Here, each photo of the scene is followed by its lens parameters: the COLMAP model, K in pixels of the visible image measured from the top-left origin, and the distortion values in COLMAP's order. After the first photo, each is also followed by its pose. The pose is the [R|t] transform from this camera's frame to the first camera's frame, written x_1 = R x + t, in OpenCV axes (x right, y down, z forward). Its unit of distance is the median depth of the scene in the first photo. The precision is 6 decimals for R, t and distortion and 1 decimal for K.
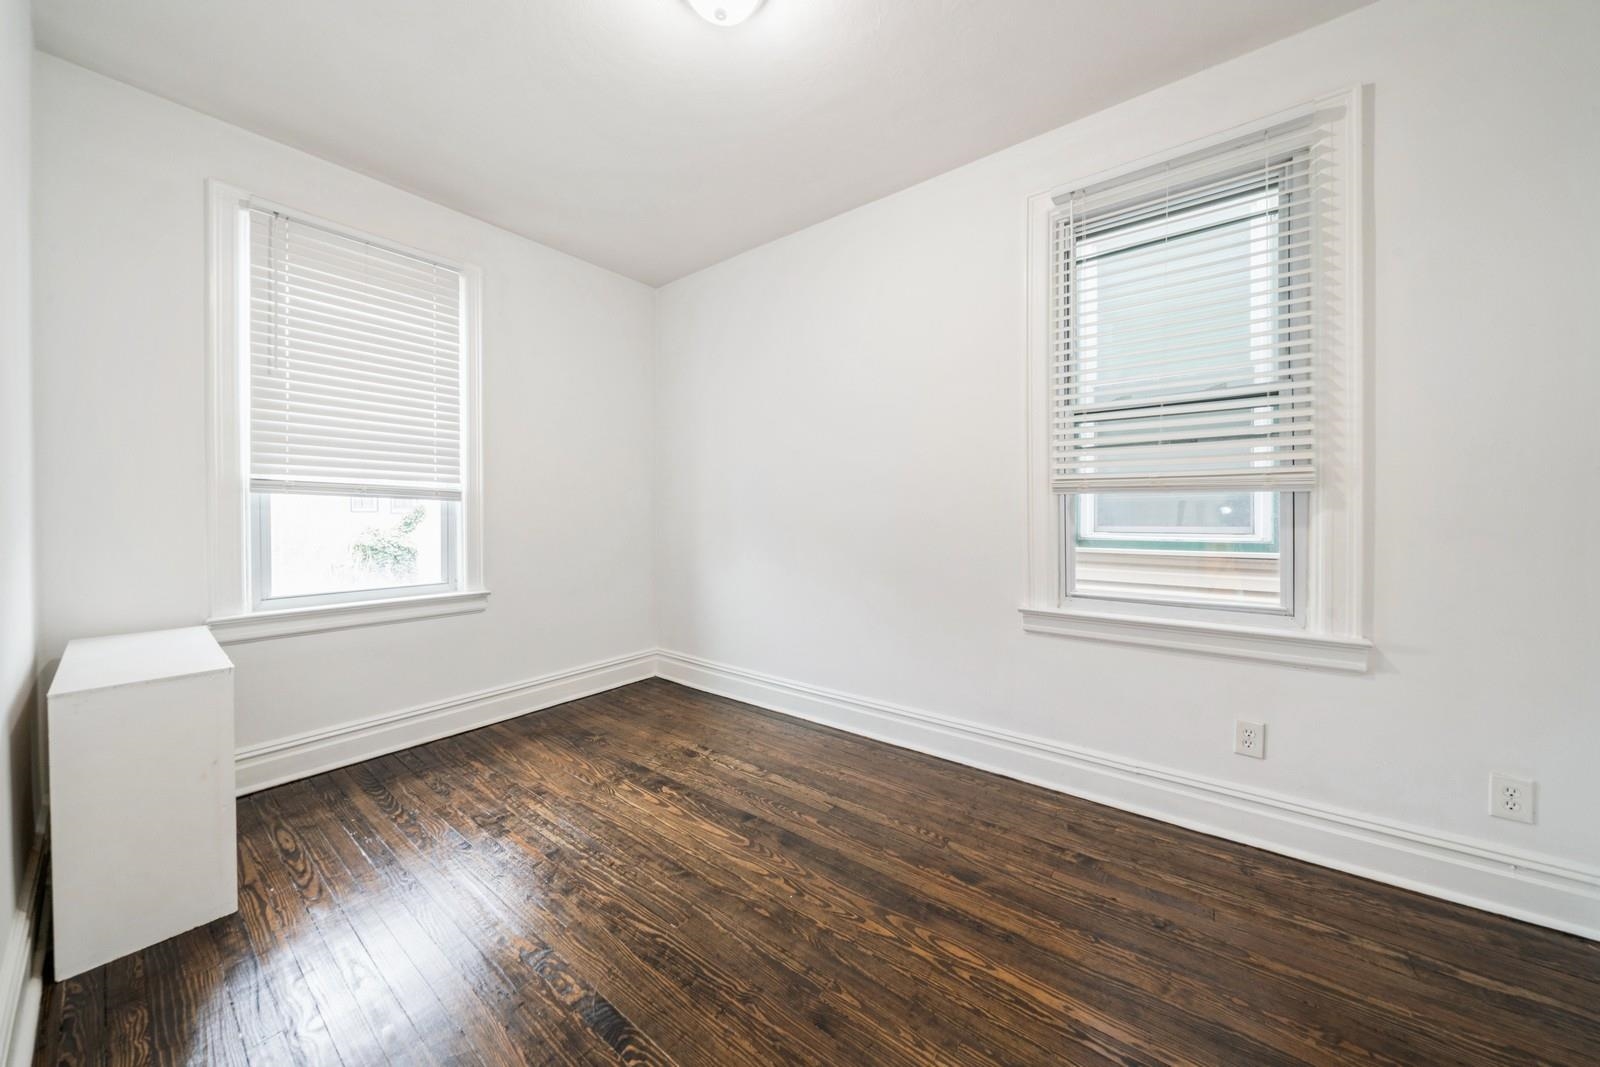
lens RADIAL K [[548.8, 0, 798.9], [0, 548.8, 515.4], [0, 0, 1]] dist [-0.002498, -0.000271]
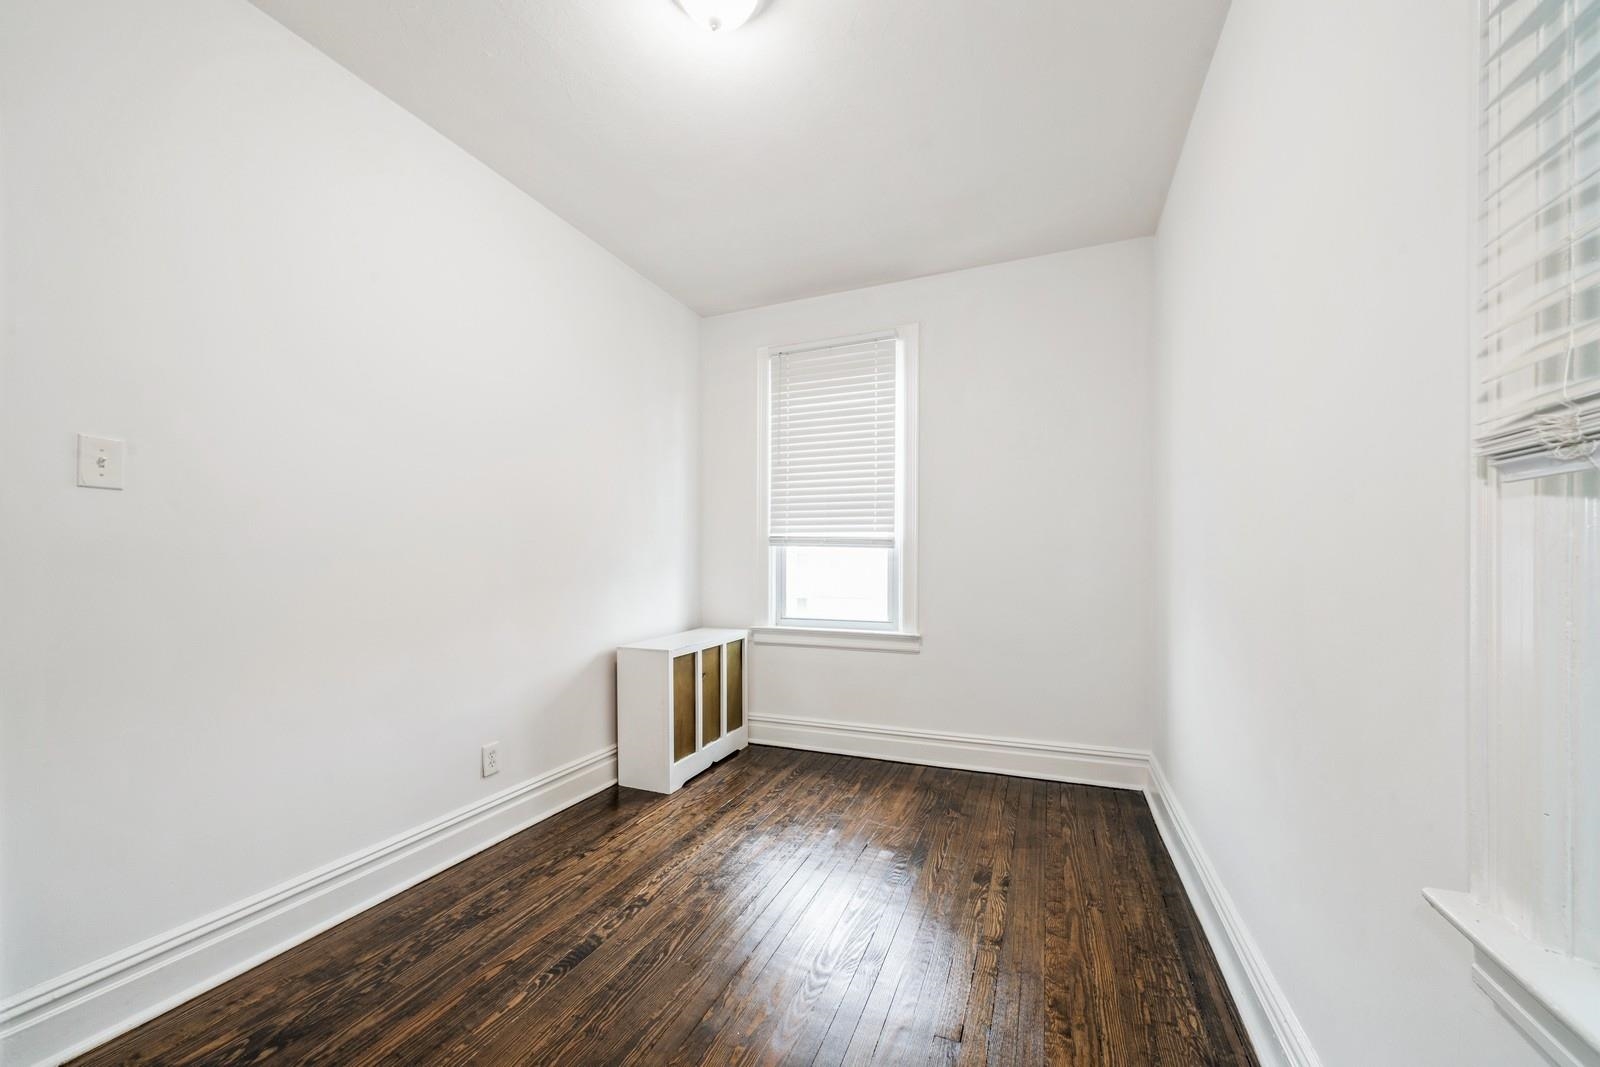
lens RADIAL K [[620.8, 0, 795.2], [0, 620.8, 559.0], [0, 0, 1]] dist [-0.000443, 0.000002]
pose [[0.256204, 0.000600, -0.966622, 0.570979], [-0.000649, 1.000000, 0.000449, -0.005396], [0.966622, 0.000513, 0.256205, 0.538548]]
